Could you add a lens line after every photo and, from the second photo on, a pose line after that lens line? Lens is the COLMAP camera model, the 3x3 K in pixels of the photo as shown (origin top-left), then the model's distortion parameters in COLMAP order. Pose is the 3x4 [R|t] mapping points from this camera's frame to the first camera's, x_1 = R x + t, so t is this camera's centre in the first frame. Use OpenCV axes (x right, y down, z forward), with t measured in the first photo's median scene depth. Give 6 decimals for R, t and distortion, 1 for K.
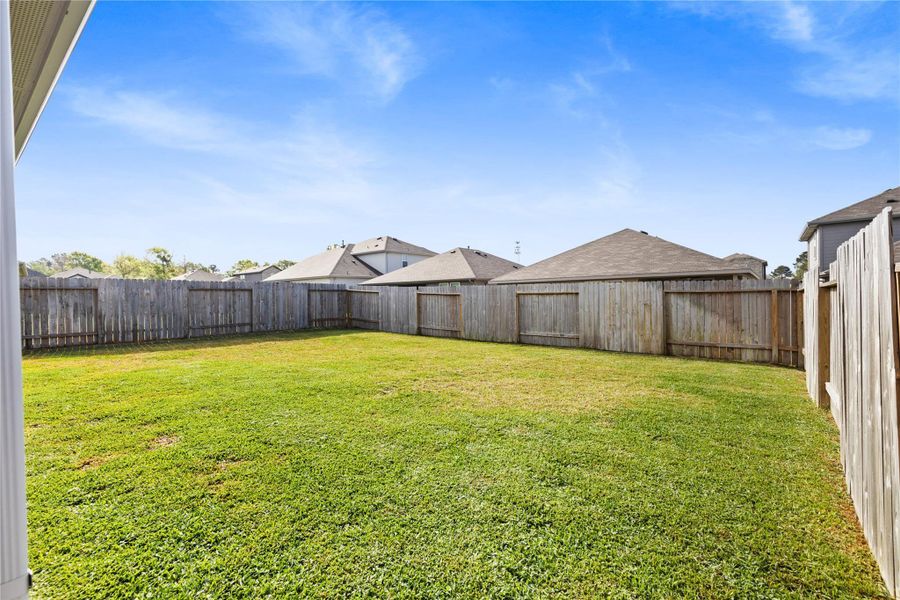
lens RADIAL K [[407.6, 0, 444.7], [0, 407.6, 300.1], [0, 0, 1]] dist [0.003692, 0.000287]
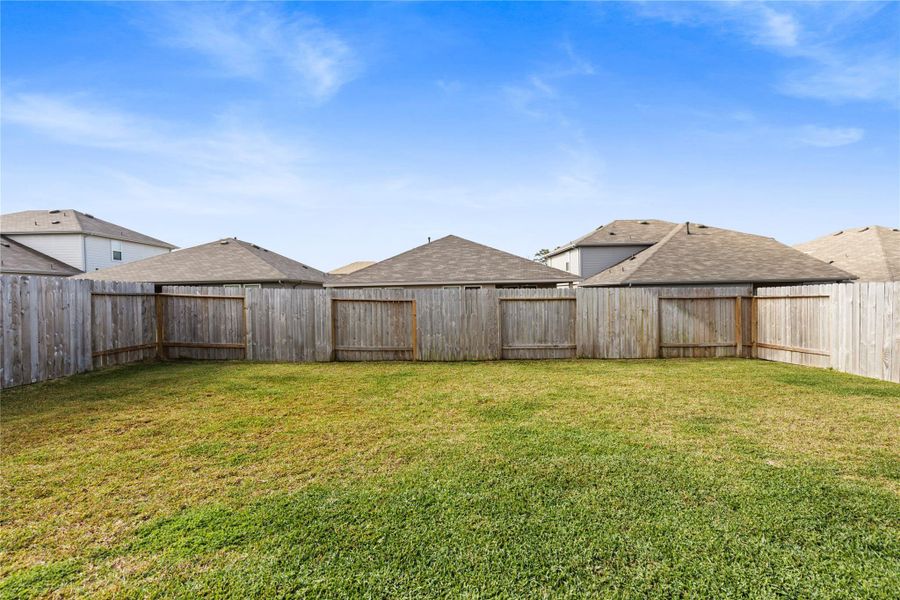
lens RADIAL K [[407.6, 0, 453.3], [0, 407.6, 301.1], [0, 0, 1]] dist [0.003692, 0.000287]
pose [[0.756206, -0.007224, 0.654293, -0.474416], [0.012158, 0.999922, -0.003011, -0.013113], [-0.654220, 0.010231, 0.756235, 0.487761]]
